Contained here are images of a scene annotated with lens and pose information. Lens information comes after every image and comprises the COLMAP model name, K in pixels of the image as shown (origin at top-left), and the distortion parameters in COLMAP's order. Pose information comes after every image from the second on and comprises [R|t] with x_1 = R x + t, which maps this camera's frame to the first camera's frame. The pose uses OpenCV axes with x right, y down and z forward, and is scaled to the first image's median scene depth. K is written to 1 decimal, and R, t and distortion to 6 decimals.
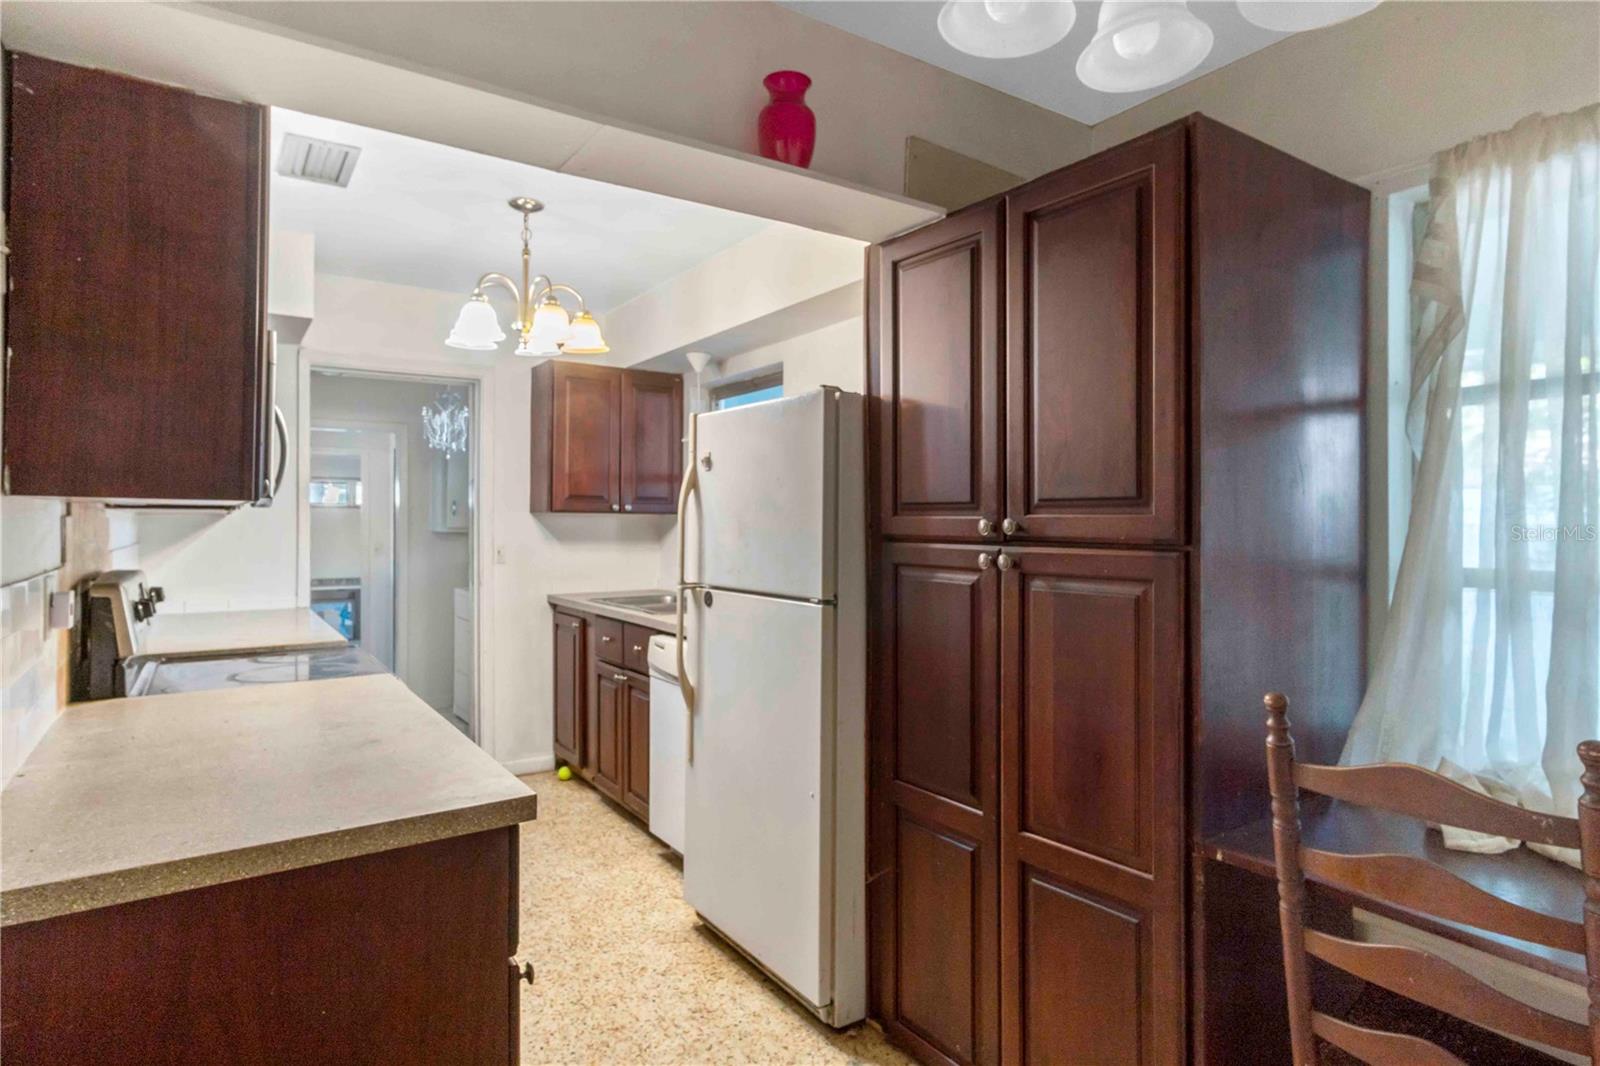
lens RADIAL K [[871.4, 0, 844.3], [0, 871.4, 523.7], [0, 0, 1]] dist [0.002603, 0.000236]
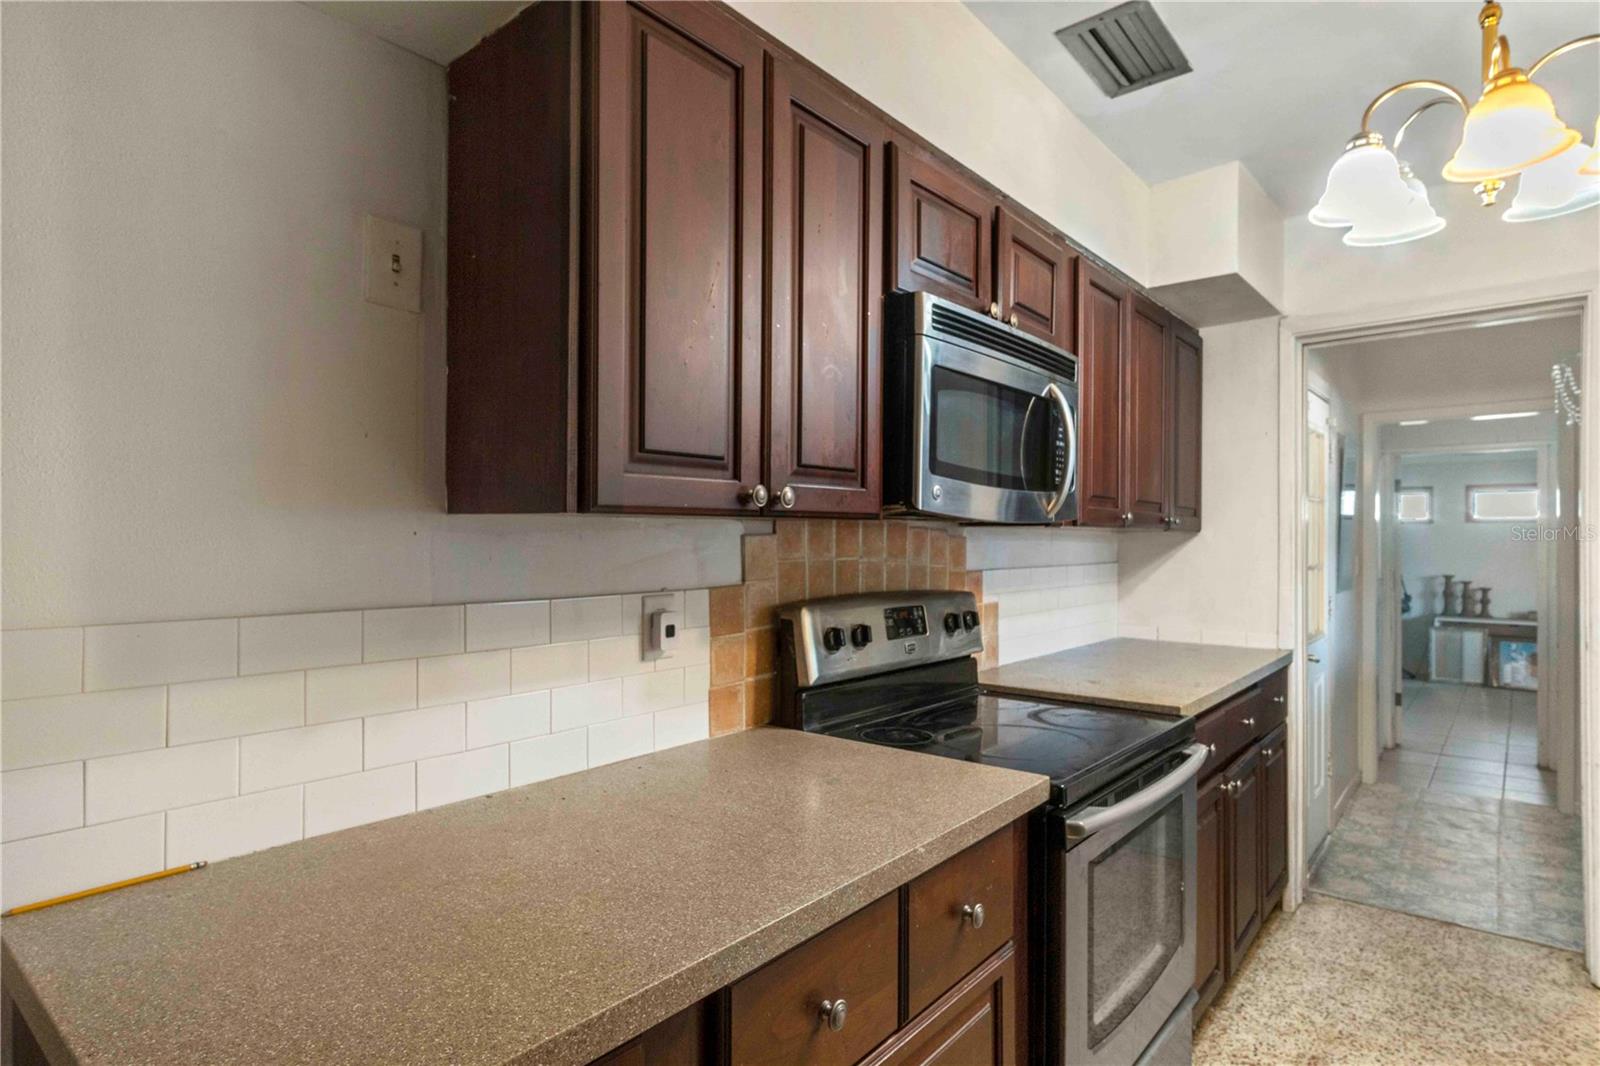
lens RADIAL K [[863.9, 0, 759.1], [0, 863.9, 542.9], [0, 0, 1]] dist [0.004885, 0.000572]
pose [[0.225798, 0.002347, -0.974171, 0.050485], [-0.001569, 0.999997, 0.002045, -0.001298], [0.974173, 0.001067, 0.225801, 0.653324]]
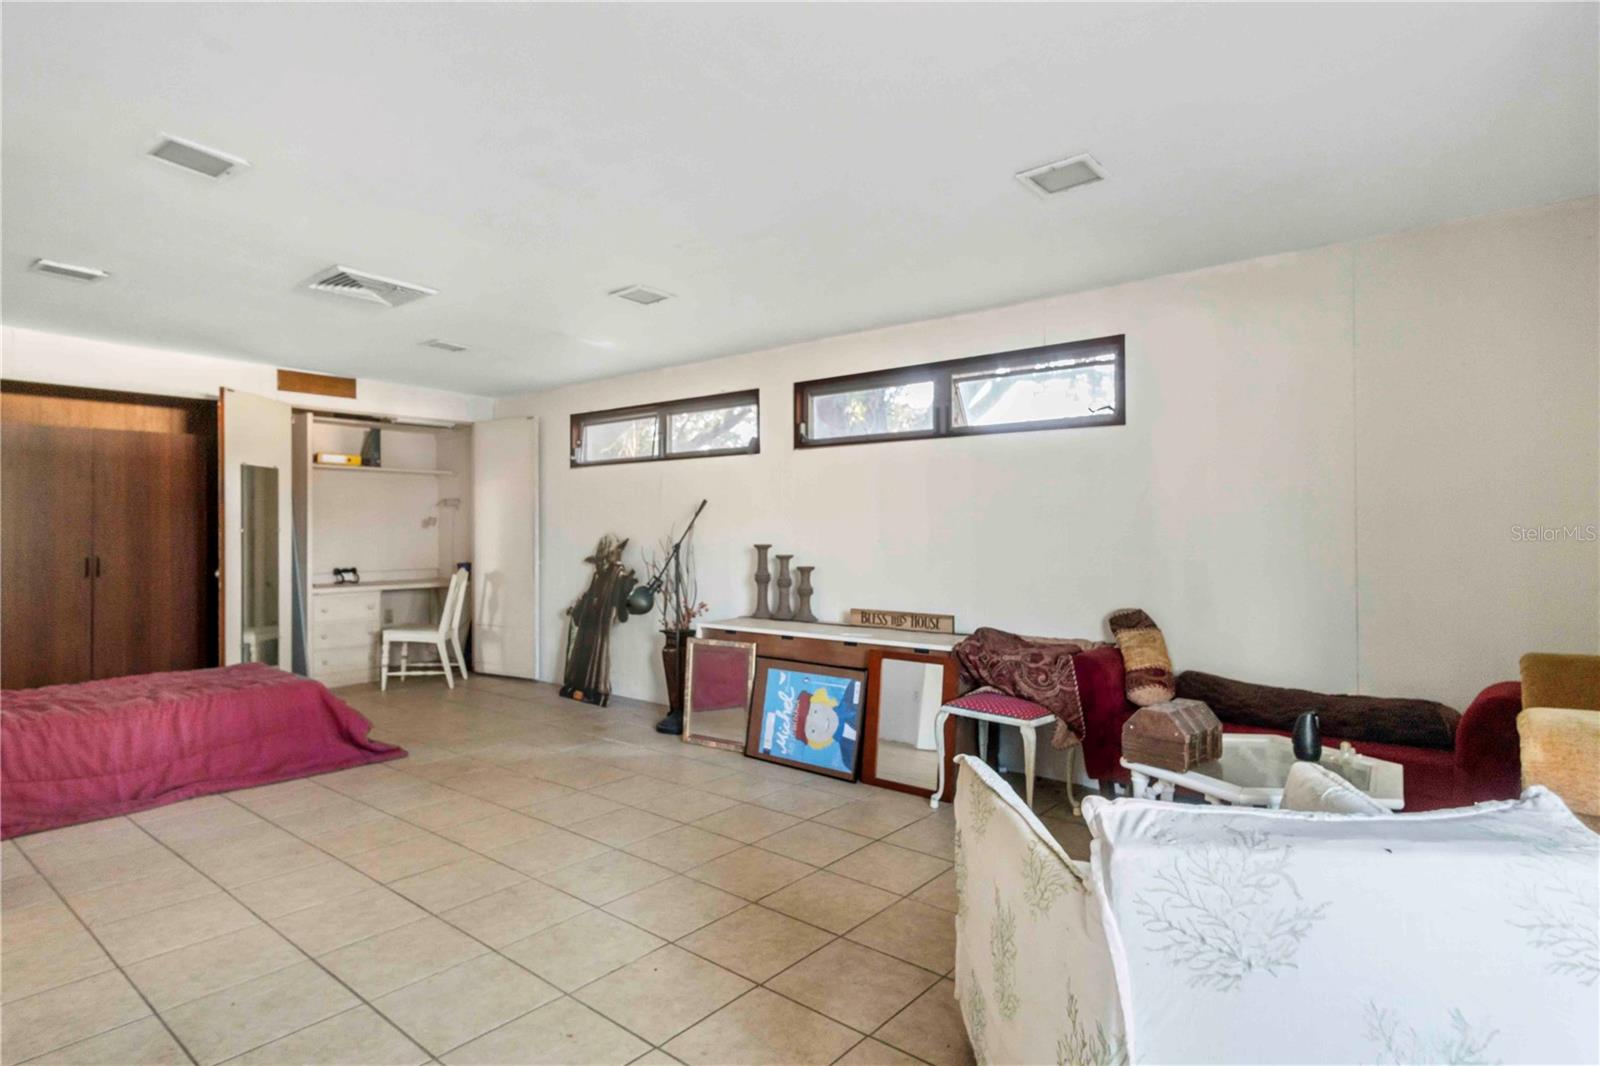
lens RADIAL K [[863.9, 0, 759.1], [0, 863.9, 542.9], [0, 0, 1]] dist [0.004885, 0.000572]
pose [[0.223473, 0.009451, -0.974664, -1.048272], [0.002558, 0.999944, 0.010283, 0.132351], [0.974707, -0.004791, 0.223436, 4.367041]]
